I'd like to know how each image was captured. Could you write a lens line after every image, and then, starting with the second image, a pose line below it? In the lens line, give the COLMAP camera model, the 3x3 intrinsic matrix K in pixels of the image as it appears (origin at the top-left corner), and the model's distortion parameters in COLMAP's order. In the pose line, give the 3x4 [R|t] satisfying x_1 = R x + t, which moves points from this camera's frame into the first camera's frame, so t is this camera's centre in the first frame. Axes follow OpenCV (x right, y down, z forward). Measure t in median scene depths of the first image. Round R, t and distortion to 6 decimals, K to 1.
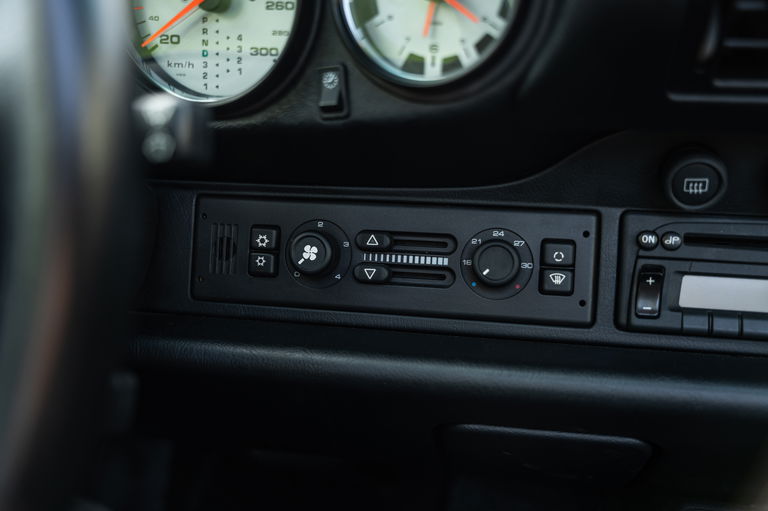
lens RADIAL K [[717.4, 0, 385.8], [0, 717.4, 256.7], [0, 0, 1]] dist [-0.009745, 0.000000]
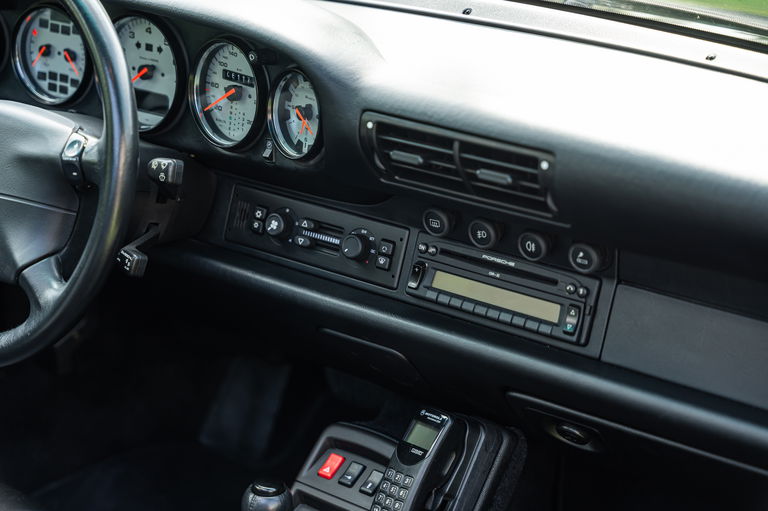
lens RADIAL K [[1526.3, 0, 387.9], [0, 1526.3, 267.2], [0, 0, 1]] dist [0.054013, 0.000000]
pose [[0.891811, 0.179131, -0.415433, 1.874814], [-0.169326, 0.983691, 0.060667, -0.192808], [0.419525, 0.016240, 0.907598, -2.536419]]
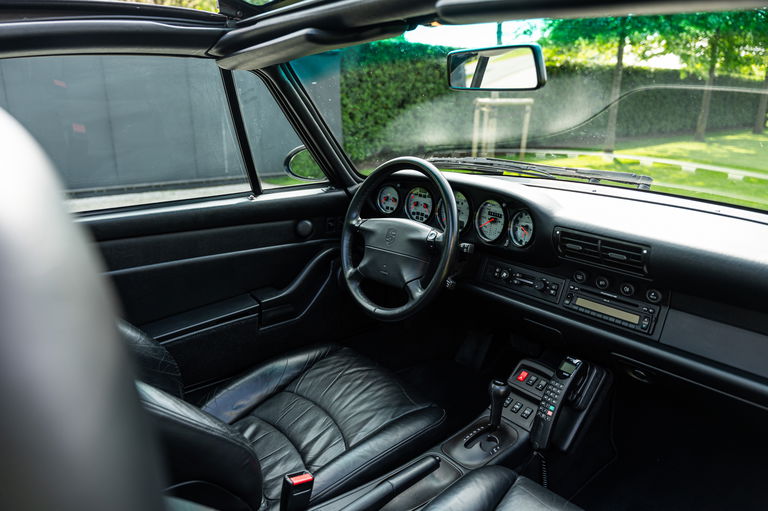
lens RADIAL K [[513.1, 0, 379.8], [0, 513.1, 256.7], [0, 0, 1]] dist [-0.010986, -0.010381]
pose [[0.761190, 0.194195, -0.618772, 1.331633], [-0.233490, 0.972195, 0.017882, 0.011432], [0.605039, 0.130866, 0.785367, -2.130014]]
